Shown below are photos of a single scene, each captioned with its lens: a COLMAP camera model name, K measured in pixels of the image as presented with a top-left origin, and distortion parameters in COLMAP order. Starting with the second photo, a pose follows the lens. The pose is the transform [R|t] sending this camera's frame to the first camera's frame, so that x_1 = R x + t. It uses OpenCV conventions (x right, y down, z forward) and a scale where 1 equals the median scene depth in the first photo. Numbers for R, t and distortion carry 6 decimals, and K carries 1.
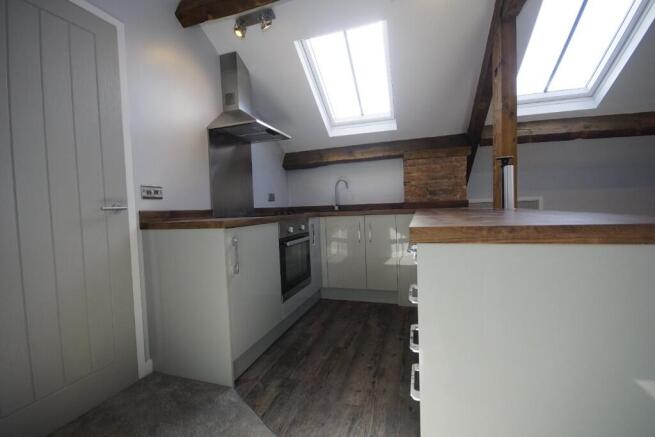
lens RADIAL K [[286.5, 0, 323.4], [0, 286.5, 219.6], [0, 0, 1]] dist [0.012429, -0.016082]
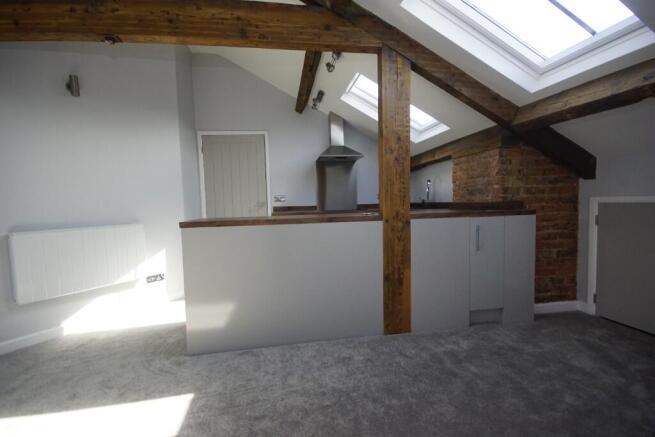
lens RADIAL K [[286.5, 0, 323.4], [0, 286.5, 219.6], [0, 0, 1]] dist [0.012429, -0.016082]
pose [[0.455509, 0.074970, -0.887069, 1.273089], [-0.029073, 0.997169, 0.069346, -0.074470], [0.889756, -0.005798, 0.456399, 0.201653]]
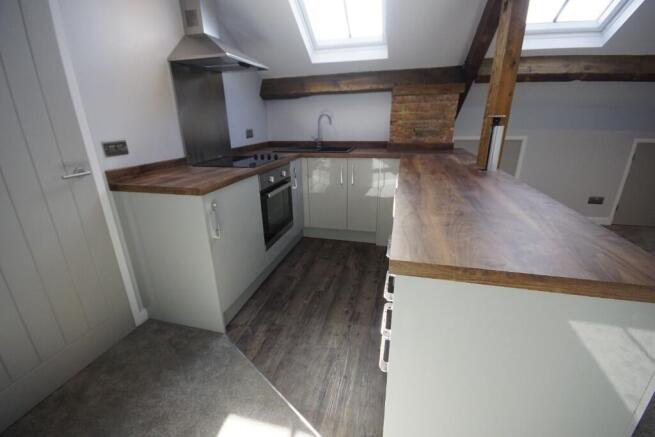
lens RADIAL K [[286.5, 0, 323.4], [0, 286.5, 219.6], [0, 0, 1]] dist [0.012429, -0.016082]
pose [[0.997968, -0.002352, 0.063669, -0.000928], [-0.016266, 0.956798, 0.290298, -0.119051], [-0.061601, -0.290744, 0.954816, 0.023656]]
